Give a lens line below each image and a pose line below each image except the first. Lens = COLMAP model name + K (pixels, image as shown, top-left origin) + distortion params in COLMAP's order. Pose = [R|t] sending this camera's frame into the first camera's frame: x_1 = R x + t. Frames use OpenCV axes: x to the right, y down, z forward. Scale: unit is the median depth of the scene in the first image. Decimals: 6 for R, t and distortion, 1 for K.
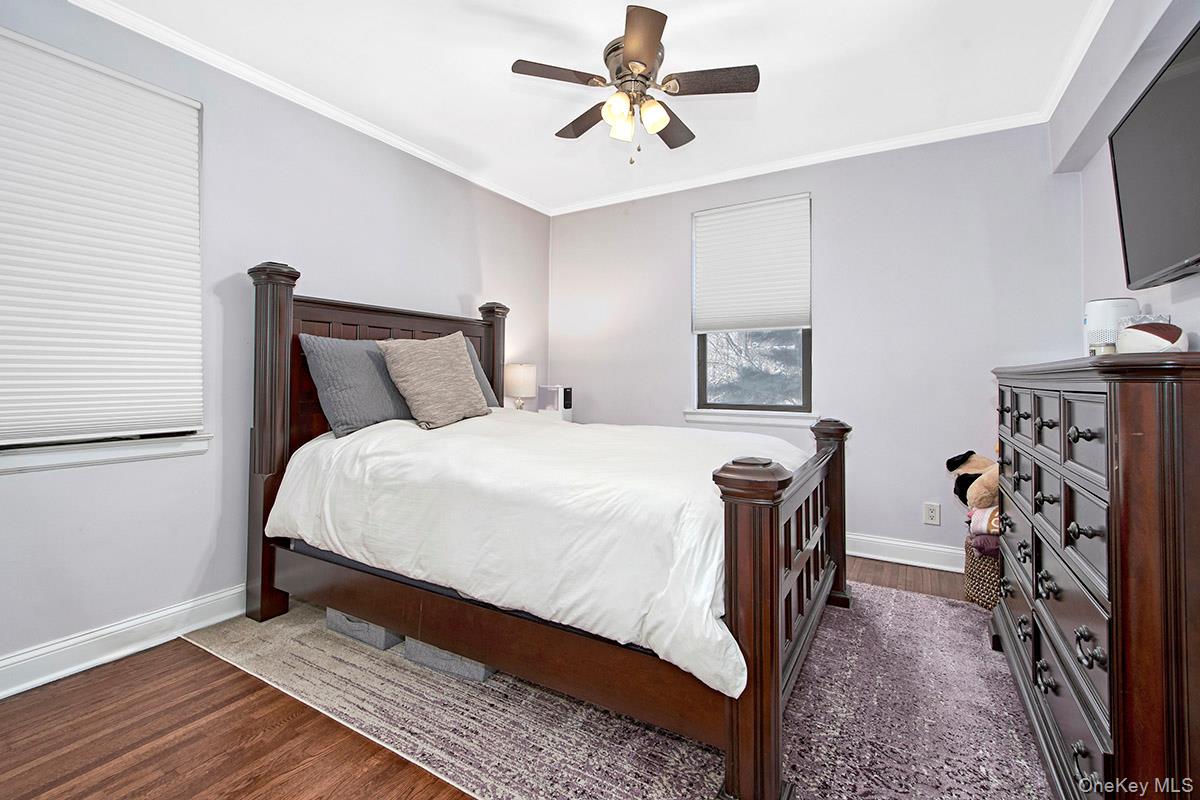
lens RADIAL K [[526.9, 0, 574.3], [0, 526.9, 370.6], [0, 0, 1]] dist [0.010943, -0.003854]
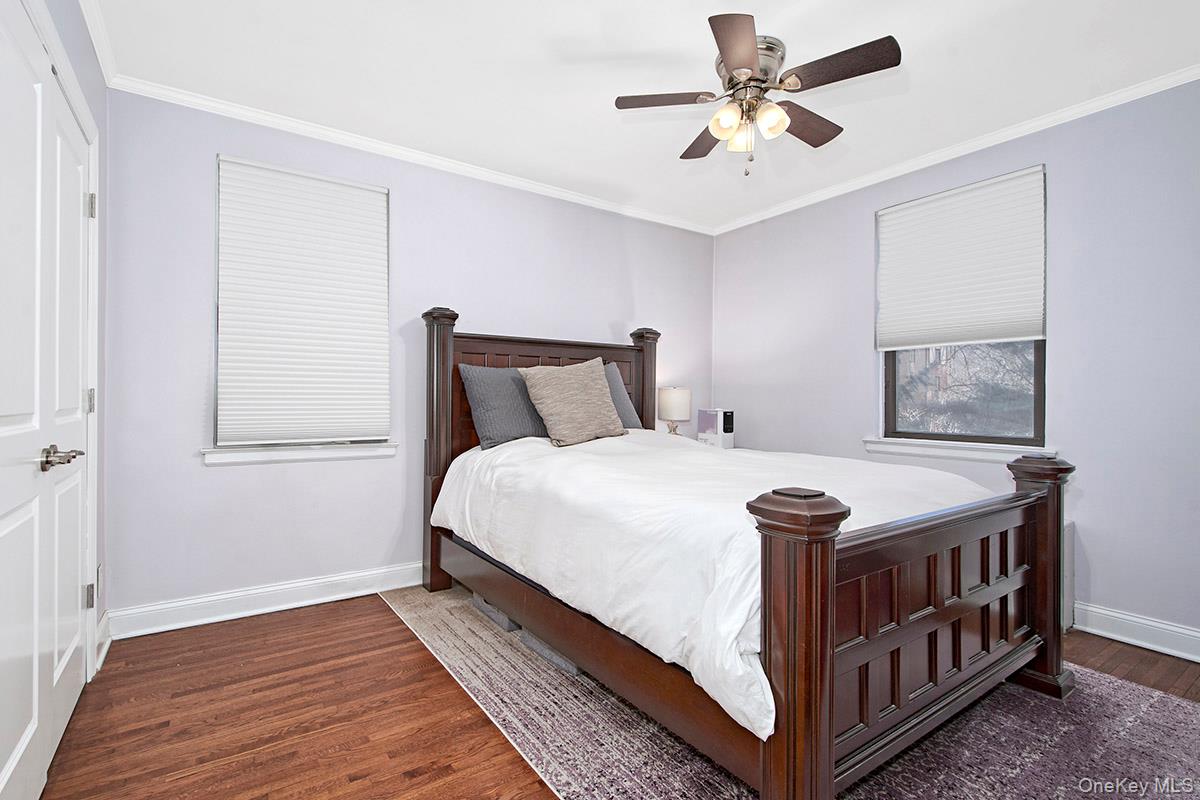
lens RADIAL K [[526.9, 0, 589.9], [0, 526.9, 402.0], [0, 0, 1]] dist [0.010943, -0.003854]
pose [[0.909828, 0.004816, -0.414958, 0.283027], [0.001716, 0.999880, 0.015365, 0.000412], [0.414982, -0.014692, 0.909711, 0.014995]]
